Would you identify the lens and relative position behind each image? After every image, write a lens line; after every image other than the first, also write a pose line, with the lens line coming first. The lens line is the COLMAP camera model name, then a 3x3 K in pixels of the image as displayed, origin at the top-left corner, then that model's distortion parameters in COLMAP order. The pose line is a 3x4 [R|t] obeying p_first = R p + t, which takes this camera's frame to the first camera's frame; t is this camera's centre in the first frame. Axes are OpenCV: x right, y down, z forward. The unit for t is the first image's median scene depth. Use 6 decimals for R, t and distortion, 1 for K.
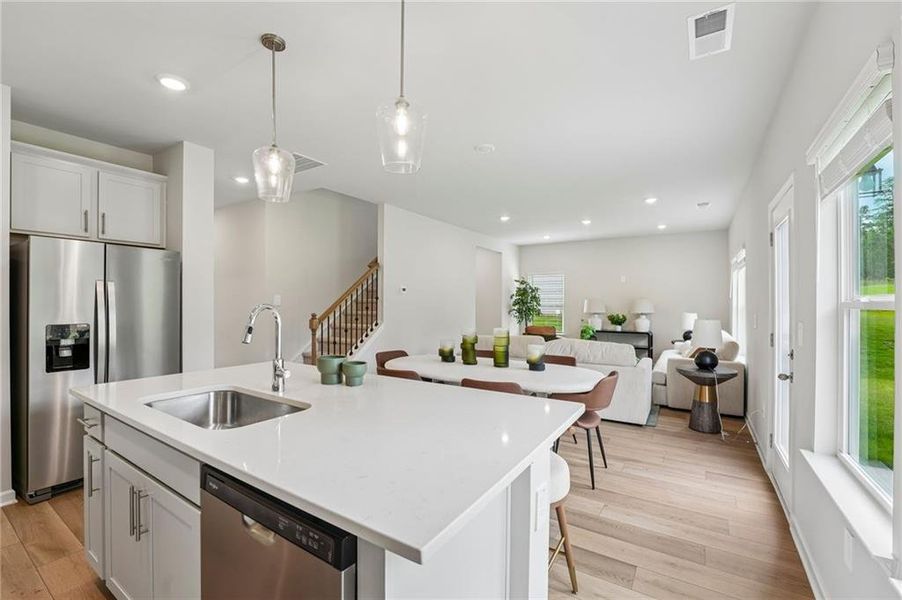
lens RADIAL K [[383.8, 0, 448.2], [0, 383.8, 297.7], [0, 0, 1]] dist [-0.025157, 0.000085]
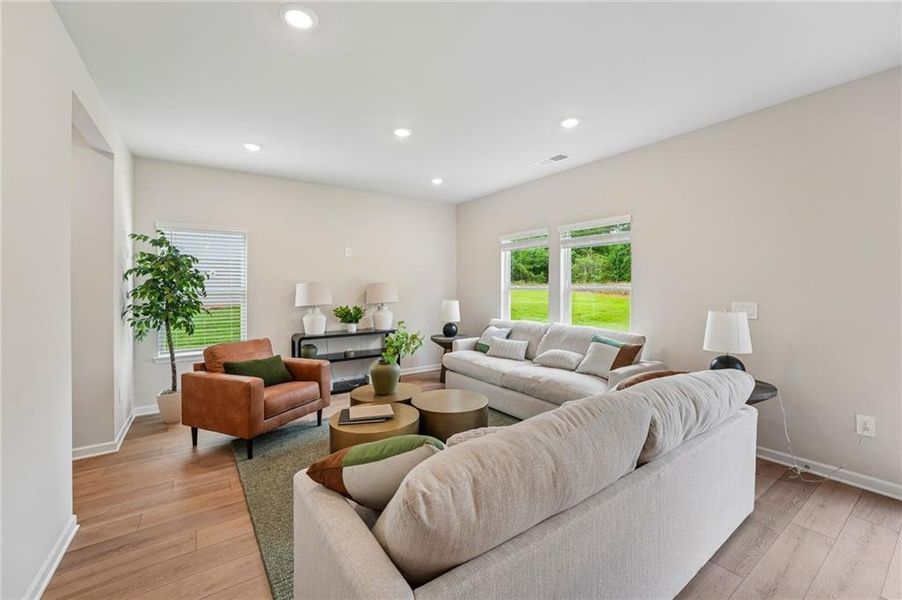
lens RADIAL K [[368.3, 0, 447.9], [0, 368.3, 289.2], [0, 0, 1]] dist [-0.024801, -0.000095]
pose [[0.384057, -0.010959, 0.923244, -0.103658], [-0.005629, 0.999883, 0.014210, 0.009097], [-0.923292, -0.010654, 0.383951, 1.016310]]
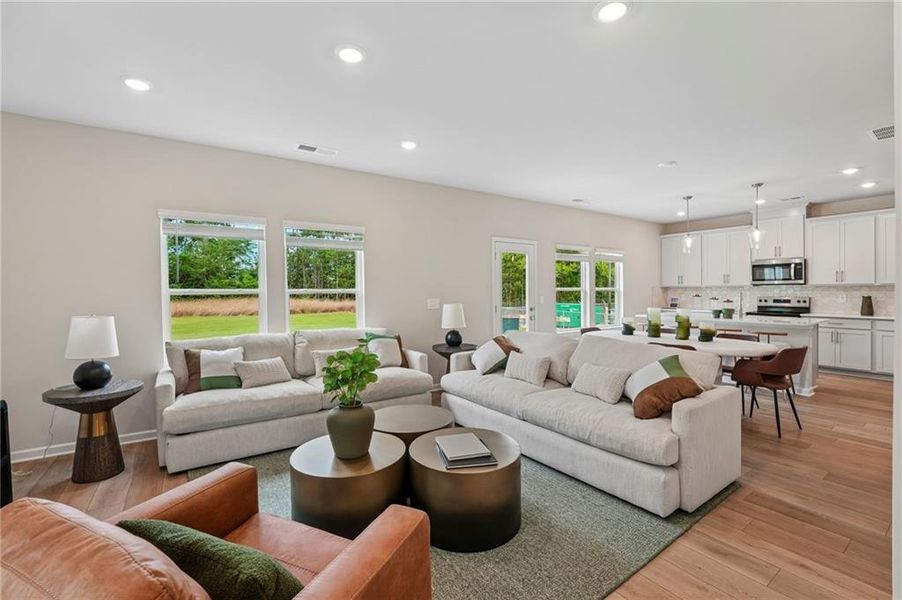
lens RADIAL K [[390.8, 0, 451.4], [0, 390.8, 294.7], [0, 0, 1]] dist [-0.021690, 0.000546]
pose [[-0.926909, -0.002160, 0.375280, 0.198936], [-0.002180, 0.999998, 0.000372, 0.023860], [-0.375279, -0.000473, -0.926912, 1.759929]]
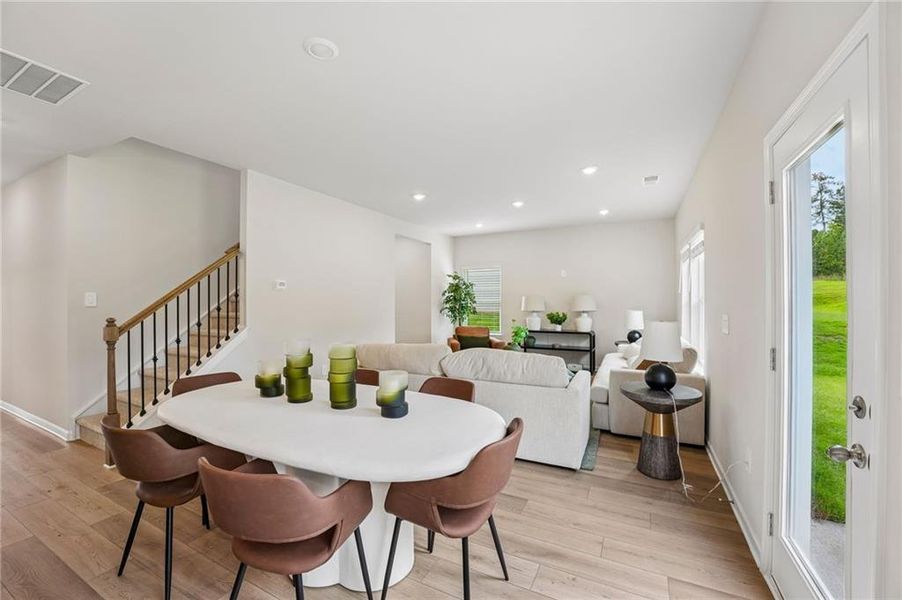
lens RADIAL K [[364.4, 0, 448.9], [0, 364.4, 296.0], [0, 0, 1]] dist [-0.019753, 0.000160]
pose [[0.994874, -0.005509, 0.100970, 0.171493], [0.005332, 0.999984, 0.002020, 0.003434], [-0.100979, -0.001472, 0.994887, 0.288465]]
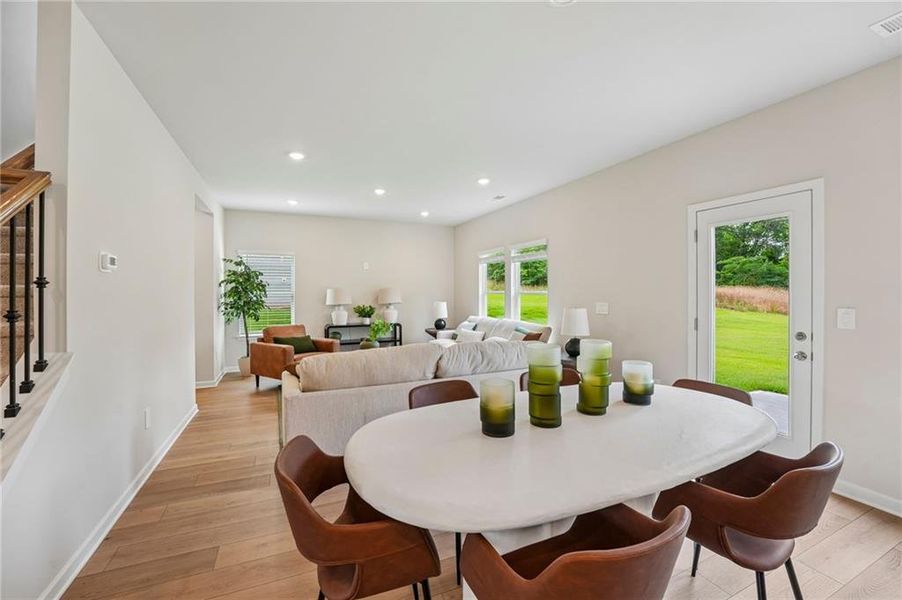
lens RADIAL K [[367.5, 0, 450.4], [0, 367.5, 297.3], [0, 0, 1]] dist [-0.023503, -0.000071]
pose [[0.533254, -0.018512, 0.845752, -0.284527], [-0.005947, 0.999654, 0.025630, 0.003627], [-0.845934, -0.018697, 0.532960, 0.629921]]
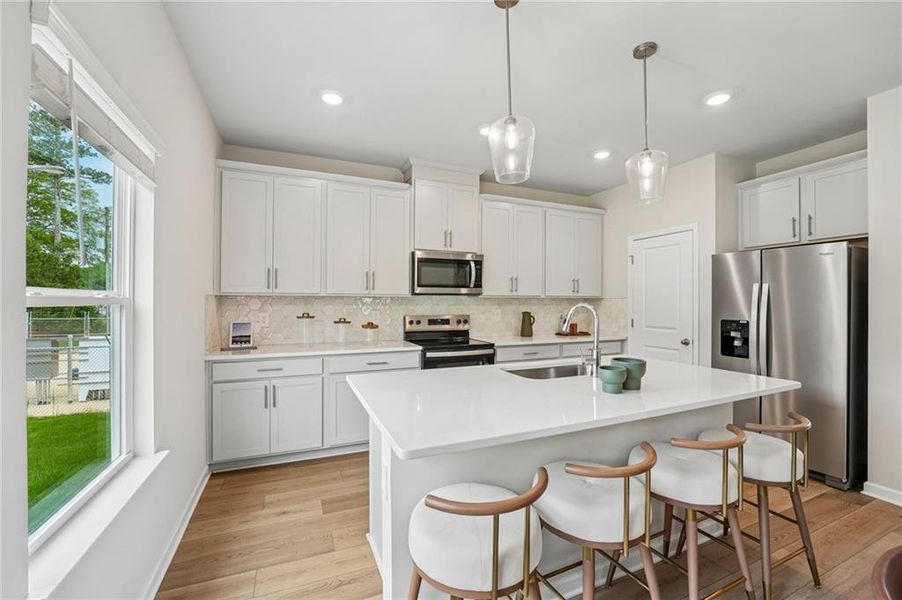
lens RADIAL K [[367.5, 0, 450.4], [0, 367.5, 297.3], [0, 0, 1]] dist [-0.023503, -0.000071]
pose [[-0.553135, -0.014408, -0.832967, 0.277205], [0.005941, 0.999757, -0.021238, 0.007932], [0.833070, -0.016696, -0.552915, 0.467145]]
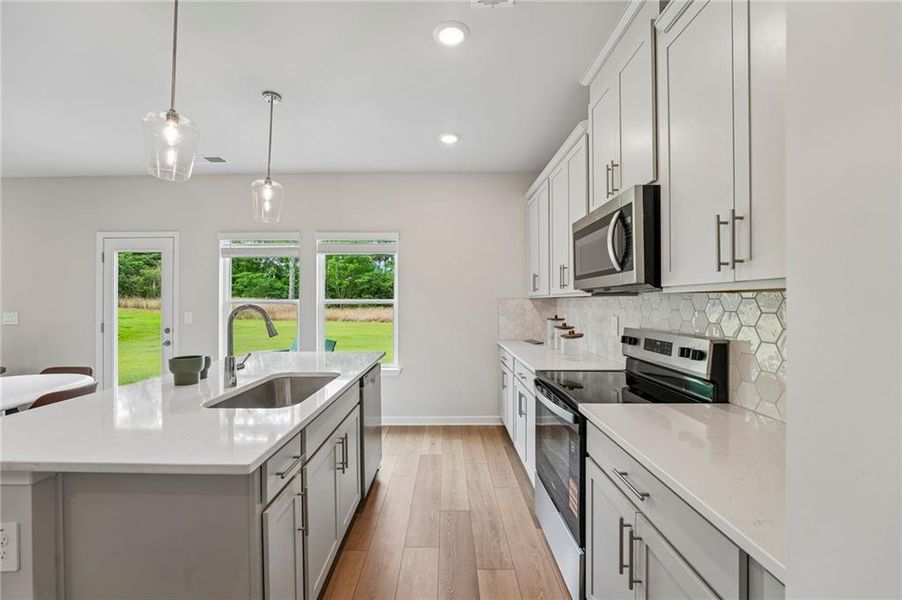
lens RADIAL K [[364.4, 0, 448.9], [0, 364.4, 296.0], [0, 0, 1]] dist [-0.019753, 0.000160]
pose [[-0.549686, 0.010048, 0.835311, -0.601650], [-0.011300, 0.999747, -0.019462, 0.001492], [-0.835295, -0.020137, -0.549433, 0.391777]]
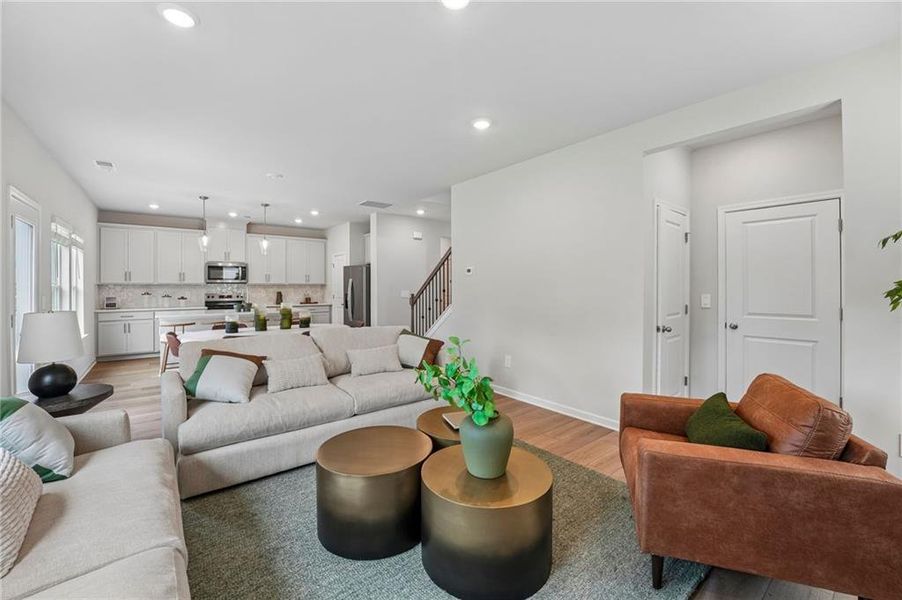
lens RADIAL K [[366.0, 0, 445.3], [0, 366.0, 287.2], [0, 0, 1]] dist [-0.020254, -0.000026]
pose [[-0.321329, -0.002485, -0.946964, 0.837001], [0.012565, 0.999897, -0.006888, 0.025971], [0.946884, -0.014112, -0.321265, 1.456338]]
